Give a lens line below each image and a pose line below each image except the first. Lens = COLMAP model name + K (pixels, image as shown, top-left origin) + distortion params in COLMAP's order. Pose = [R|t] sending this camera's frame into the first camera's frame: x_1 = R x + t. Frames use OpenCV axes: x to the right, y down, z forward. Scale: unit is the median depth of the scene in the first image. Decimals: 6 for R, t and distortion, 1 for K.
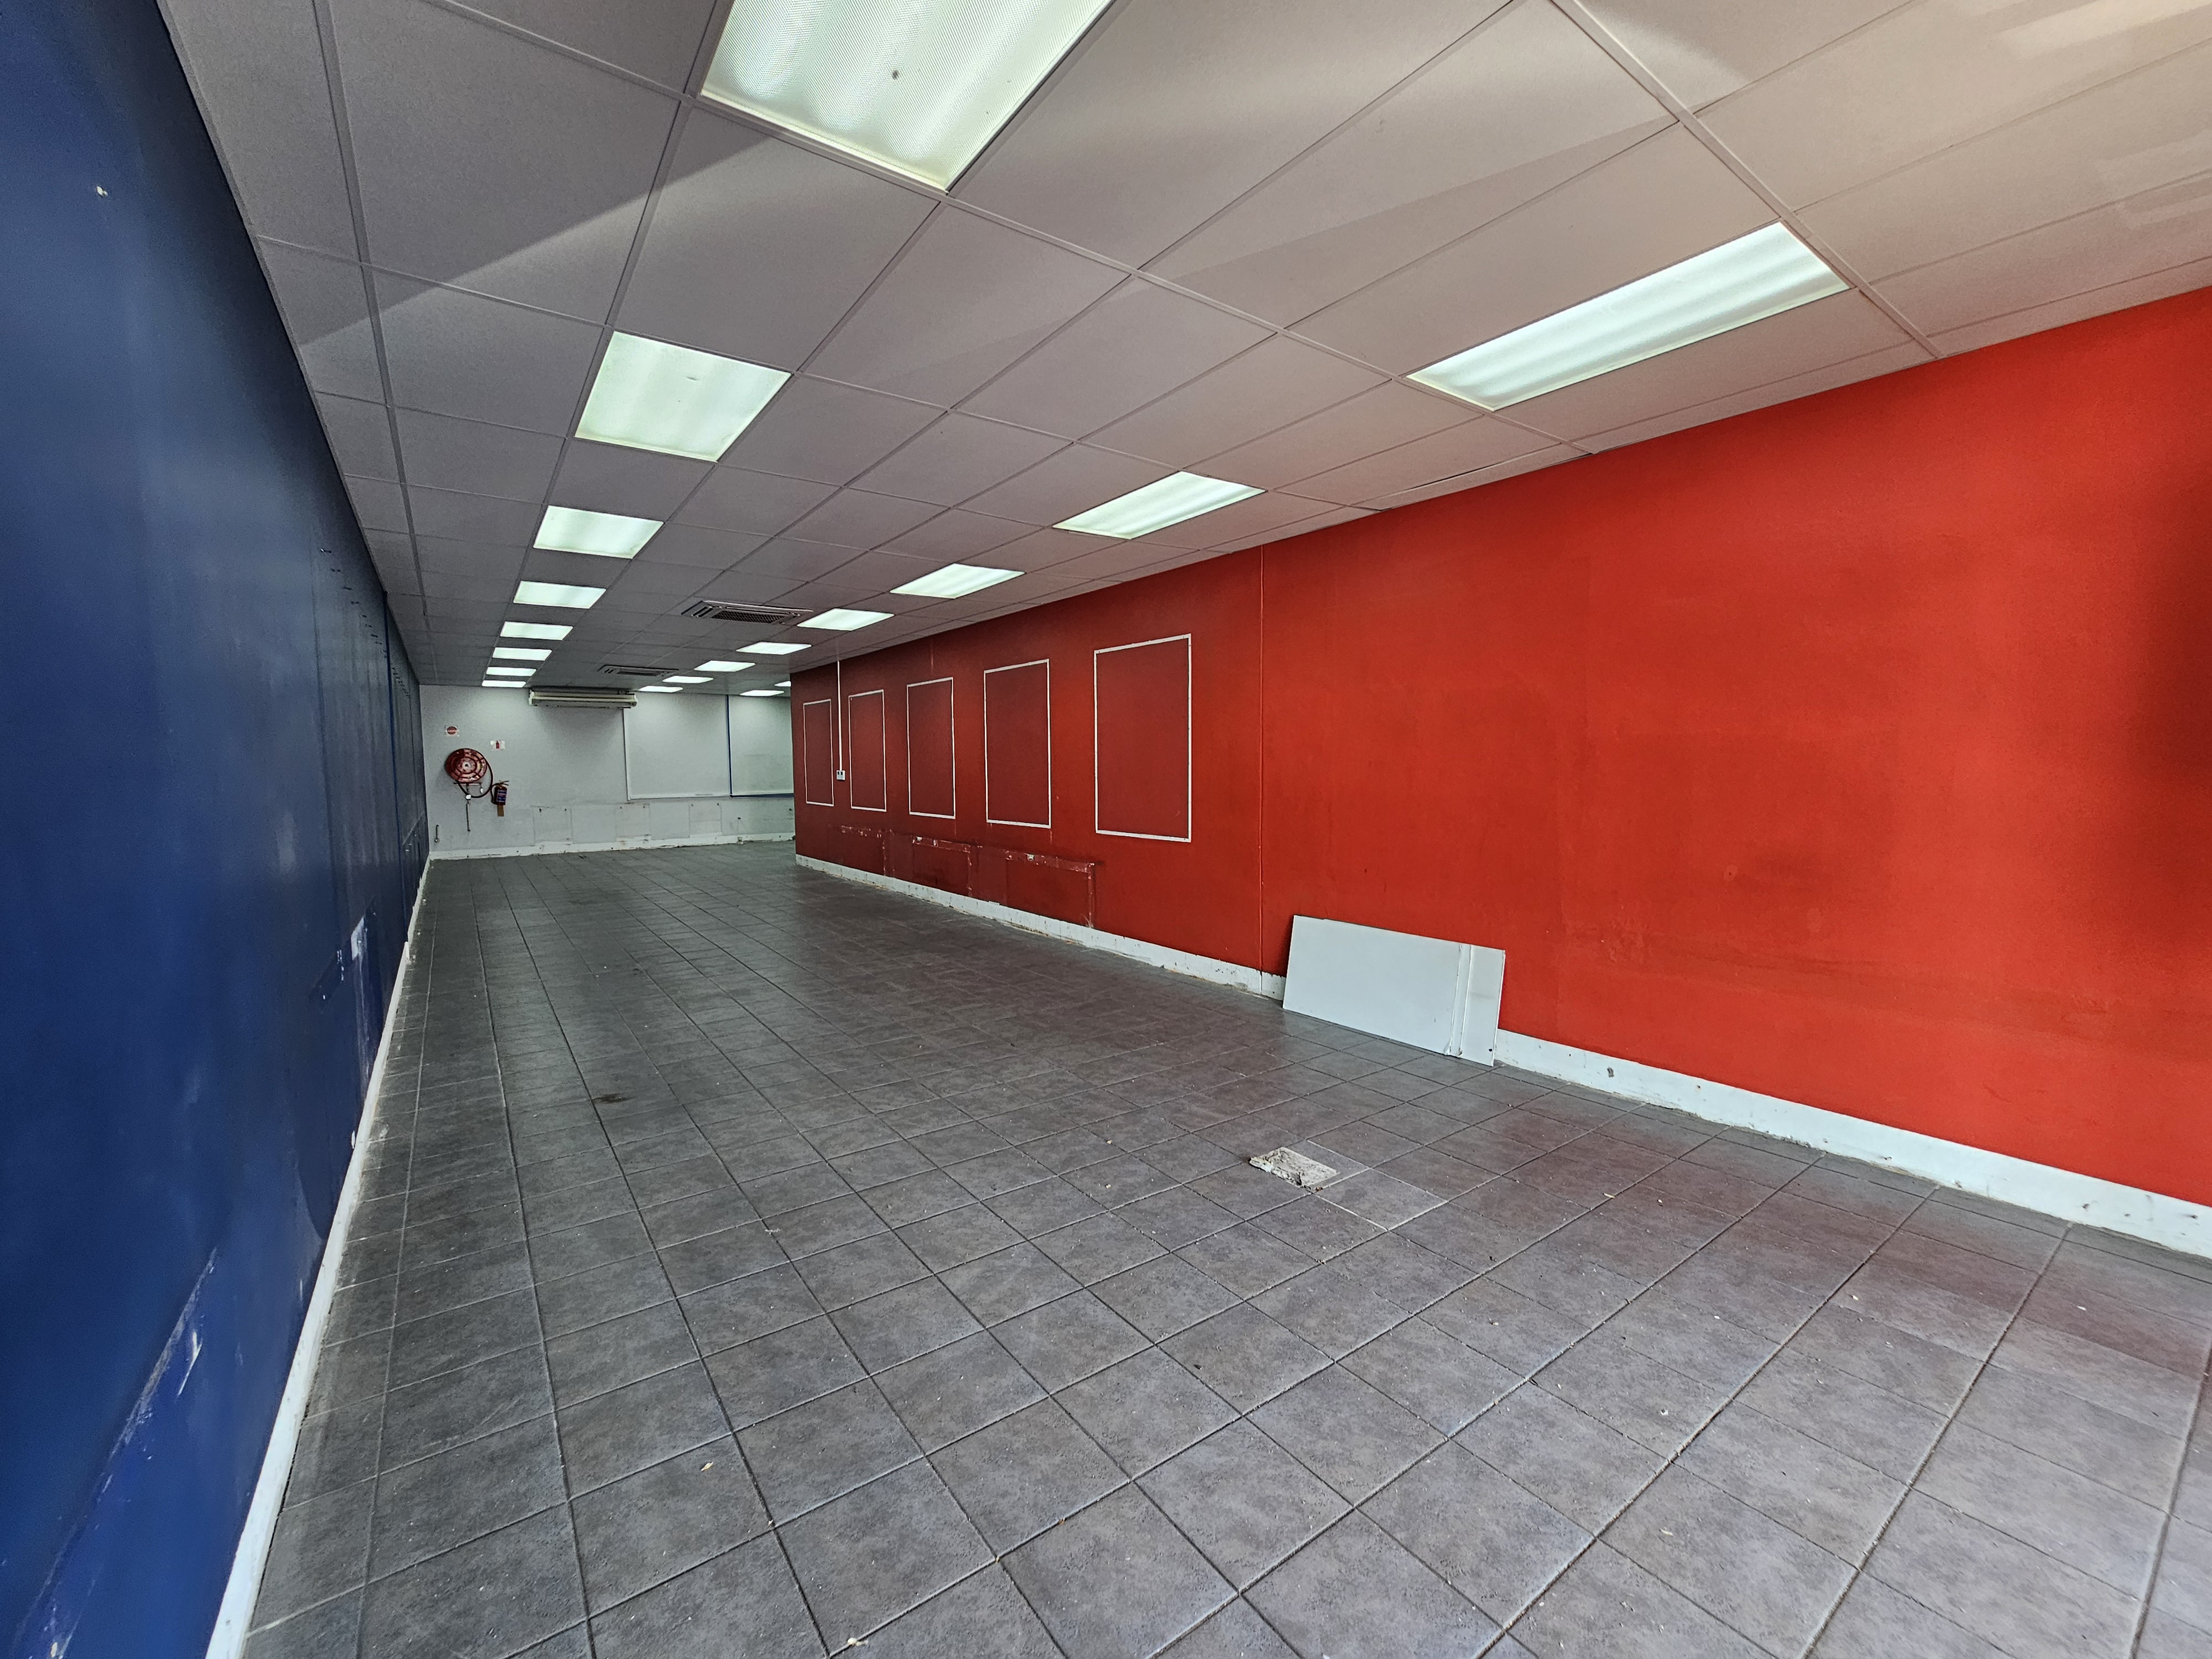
lens RADIAL K [[906.2, 0, 1108.5], [0, 906.2, 823.8], [0, 0, 1]] dist [-0.006767, 0.002670]
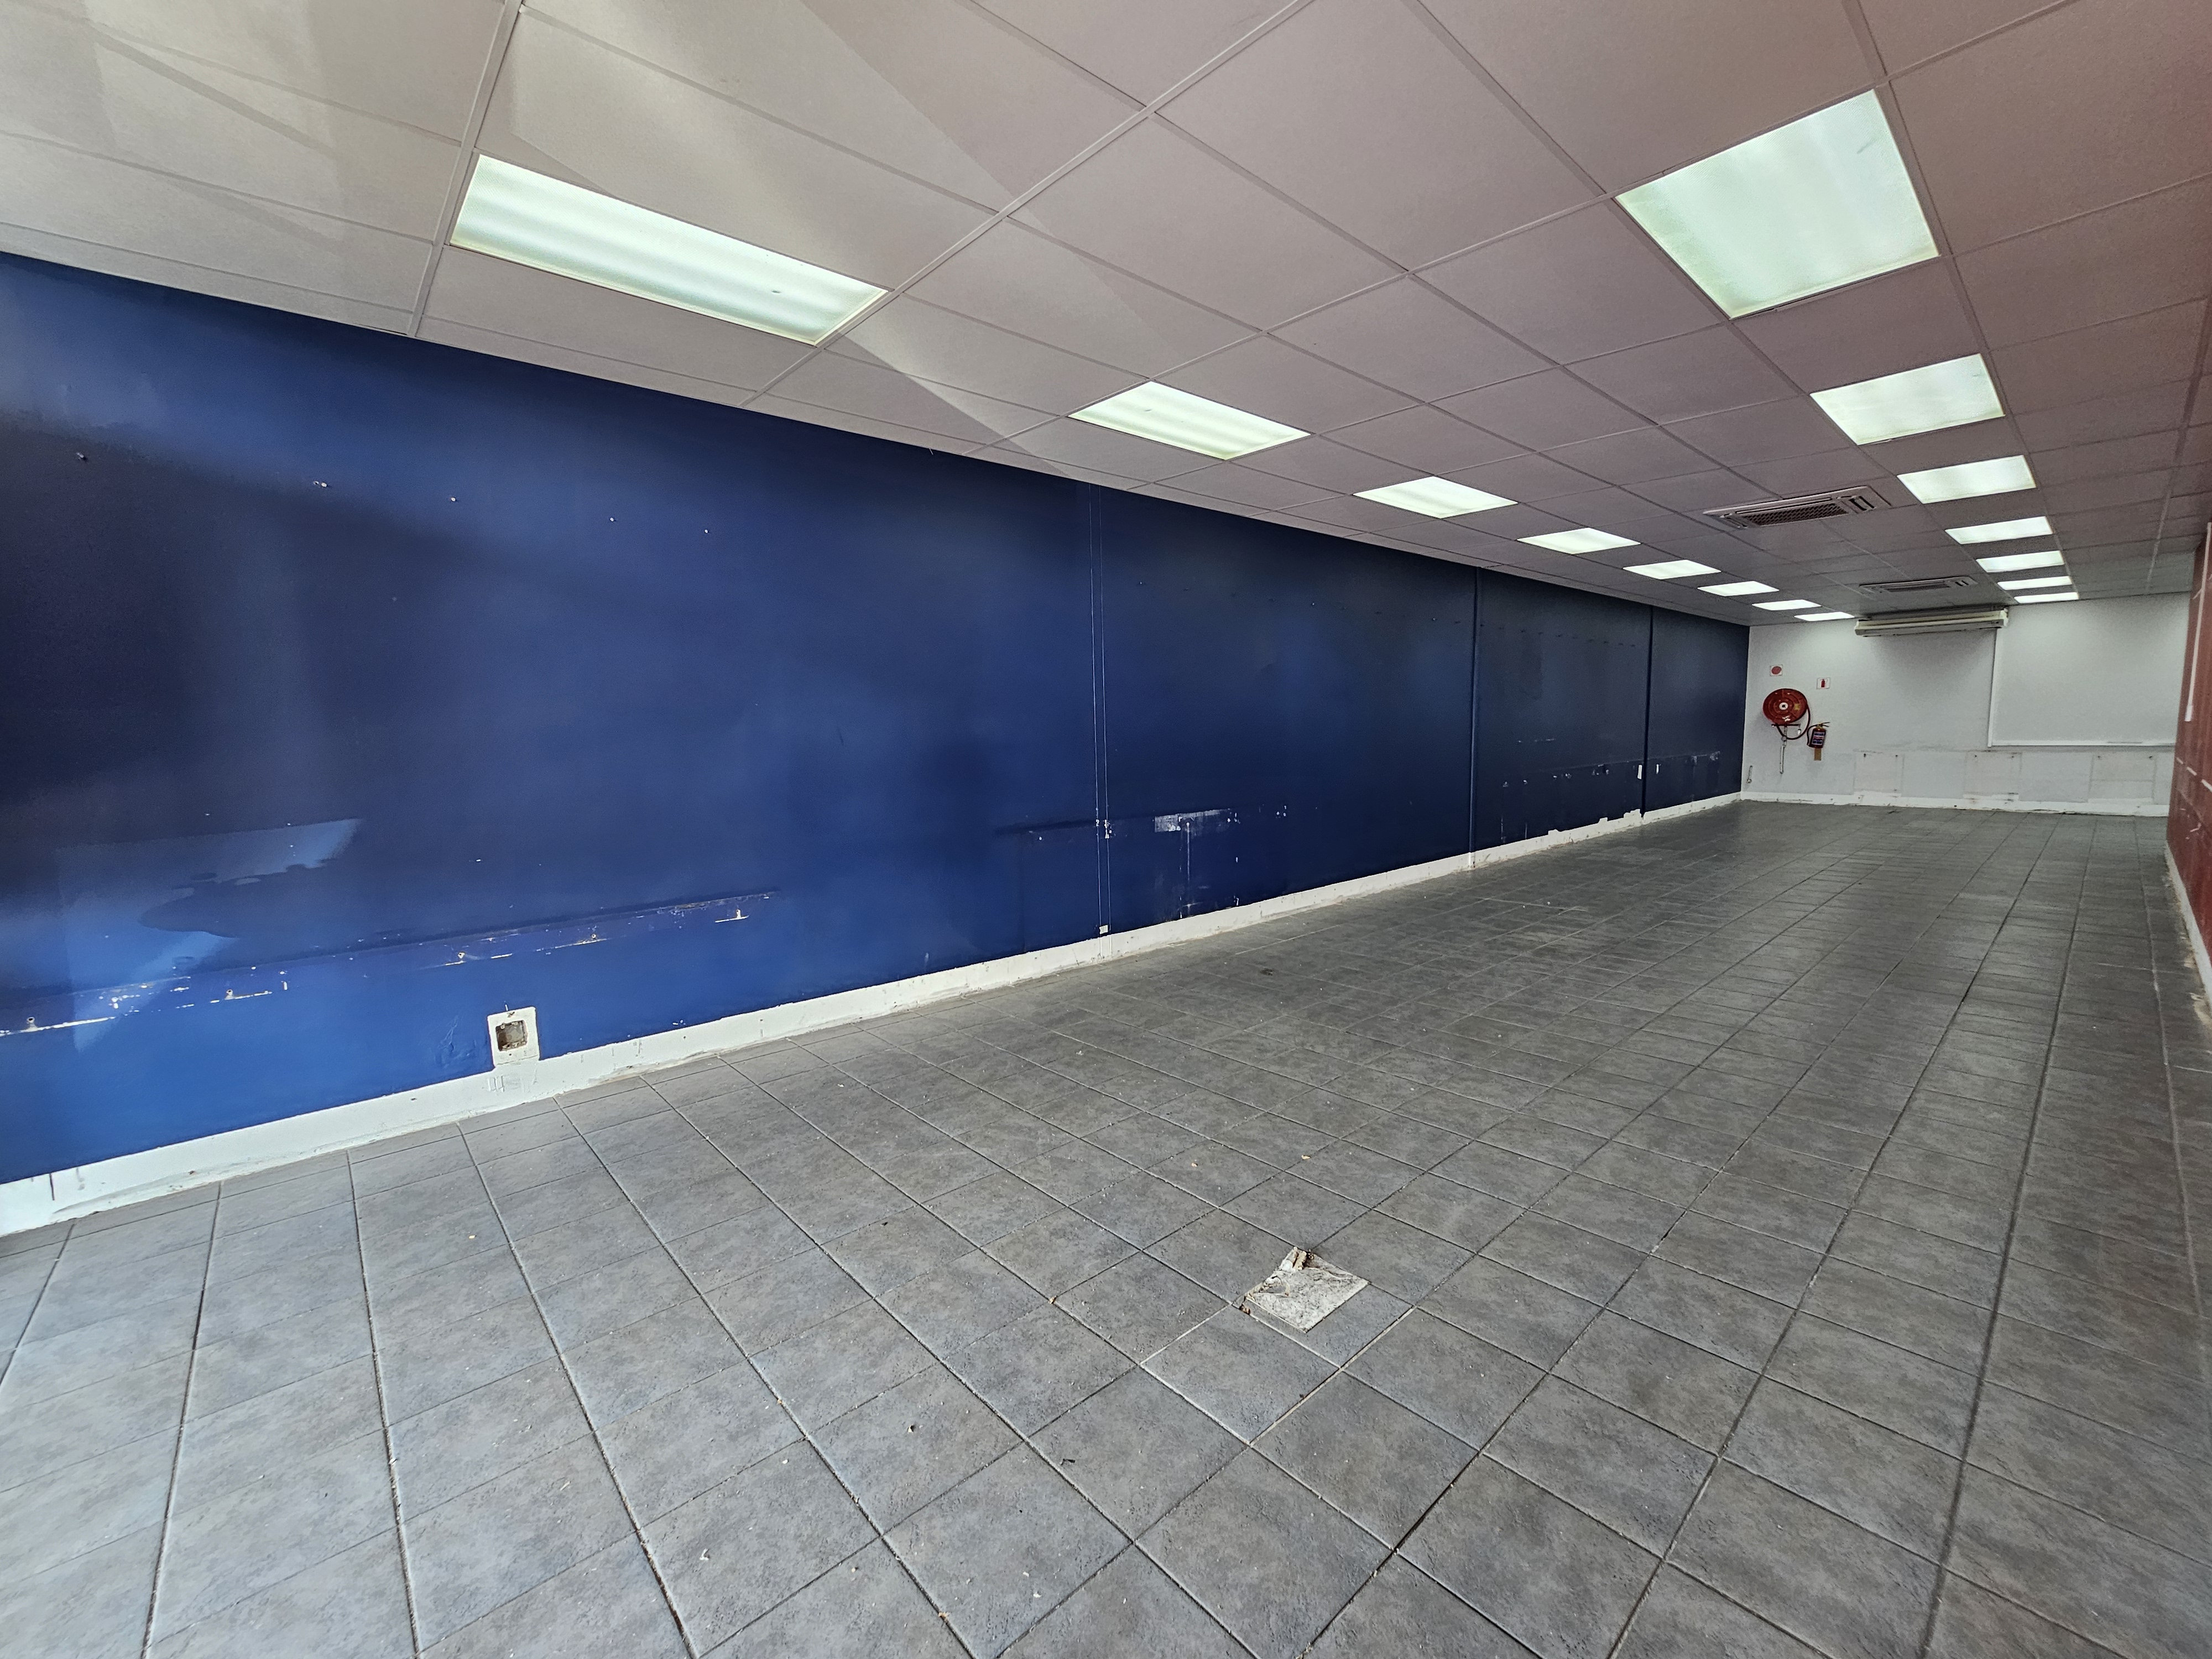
lens RADIAL K [[906.2, 0, 1103.5], [0, 906.2, 827.3], [0, 0, 1]] dist [-0.006767, 0.002670]
pose [[0.106681, 0.115963, -0.987508, 0.720053], [-0.047999, 0.992618, 0.111378, -0.033266], [0.993134, 0.035518, 0.111460, 0.662589]]
